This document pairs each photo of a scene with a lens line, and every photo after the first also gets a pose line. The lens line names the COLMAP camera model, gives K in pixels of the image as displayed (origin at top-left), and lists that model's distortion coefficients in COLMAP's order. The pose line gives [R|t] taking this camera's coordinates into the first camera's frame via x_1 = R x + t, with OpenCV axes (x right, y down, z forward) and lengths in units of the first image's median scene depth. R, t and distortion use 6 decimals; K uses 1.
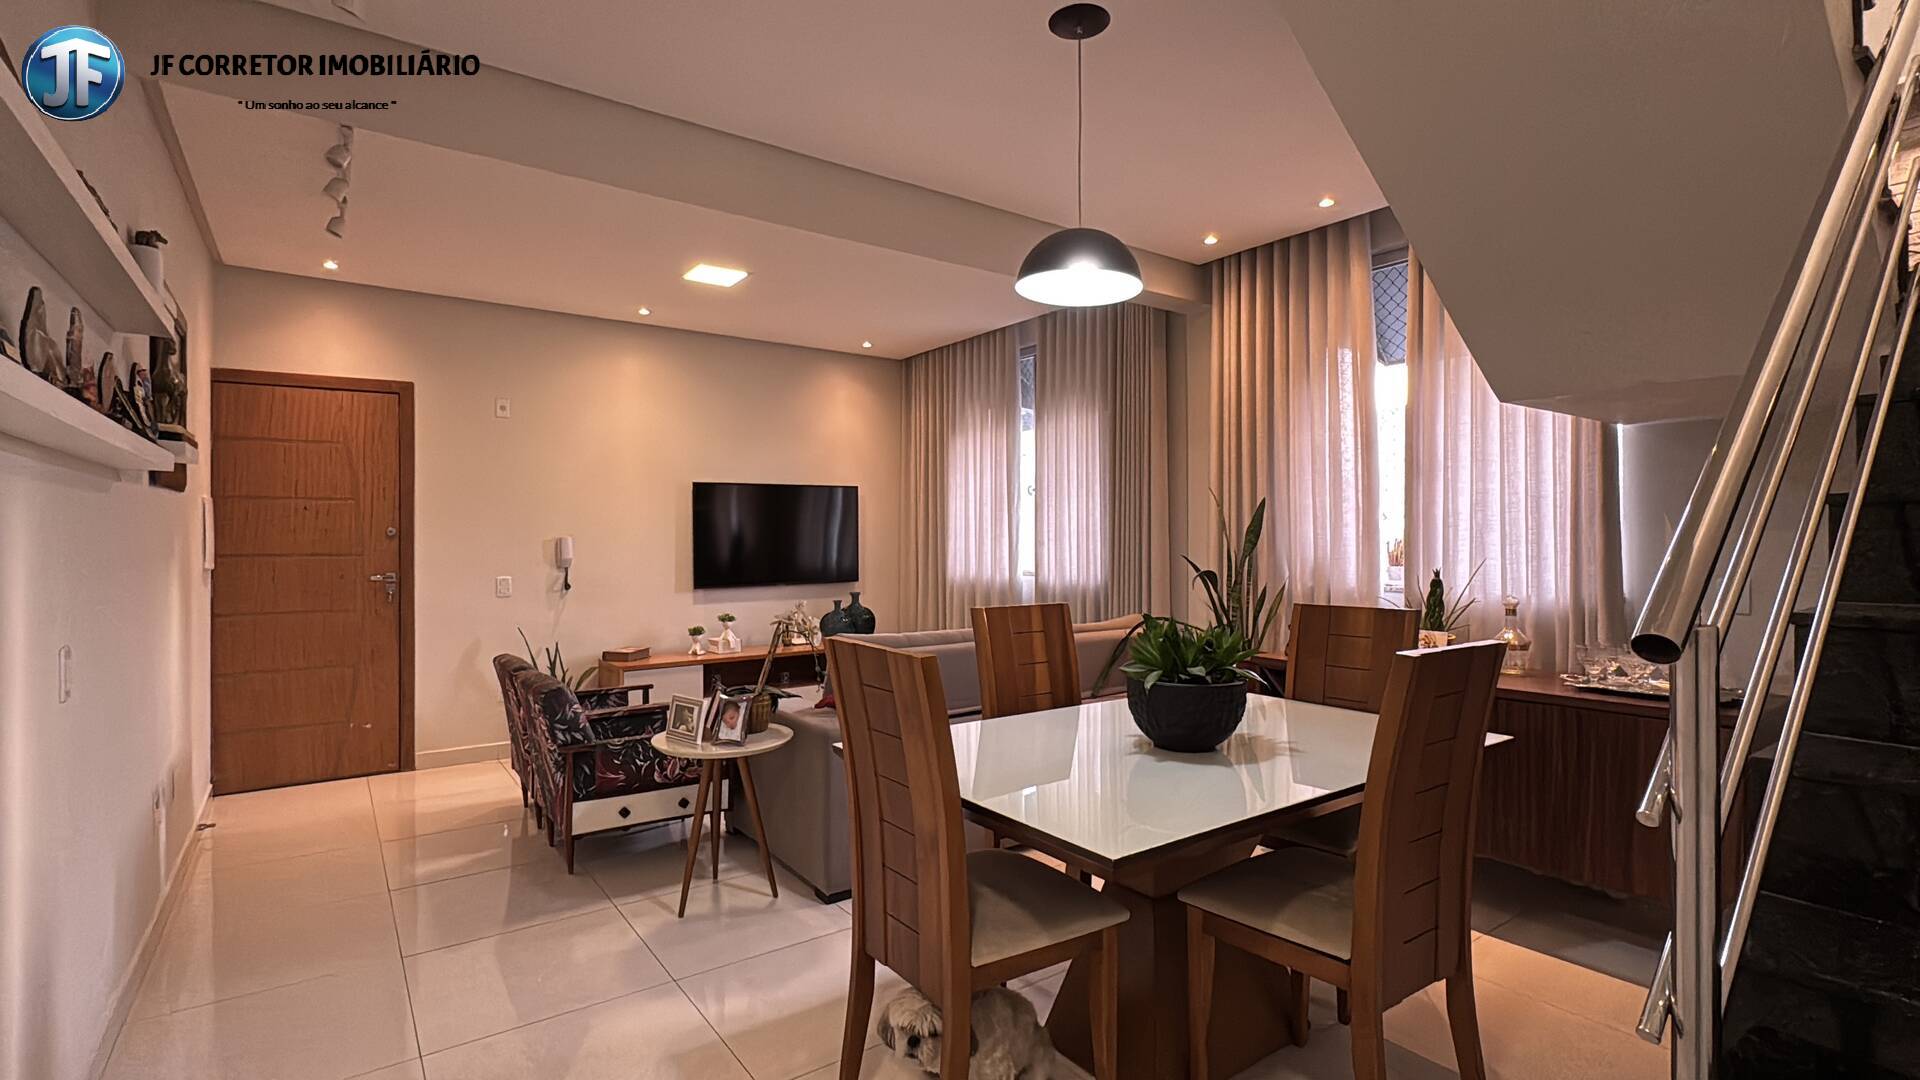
lens RADIAL K [[875.8, 0, 959.8], [0, 875.8, 537.1], [0, 0, 1]] dist [-0.003852, 0.000740]
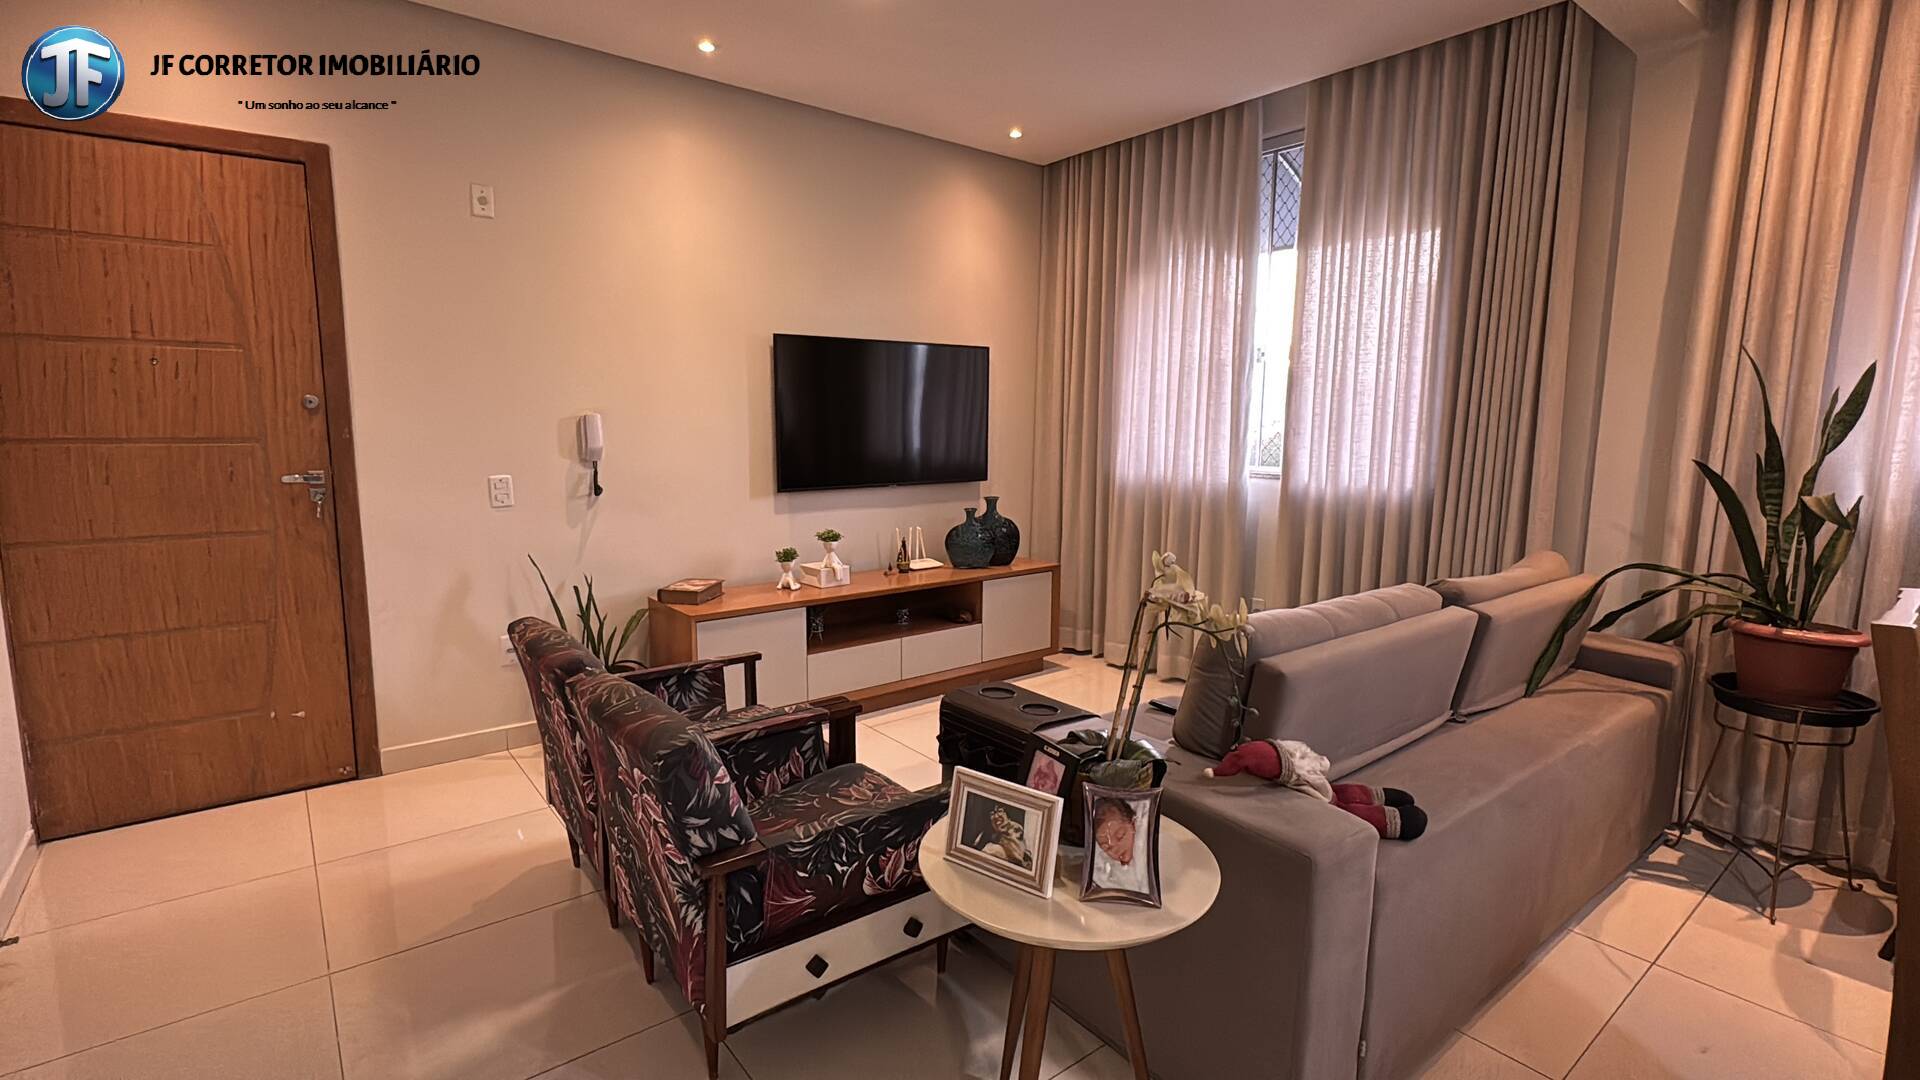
lens RADIAL K [[875.8, 0, 959.5], [0, 875.8, 537.2], [0, 0, 1]] dist [-0.003852, 0.000740]
pose [[0.998989, 0.007633, 0.044297, -0.207837], [-0.013611, 0.990579, 0.136265, -0.001743], [-0.042840, -0.136730, 0.989682, 0.337055]]
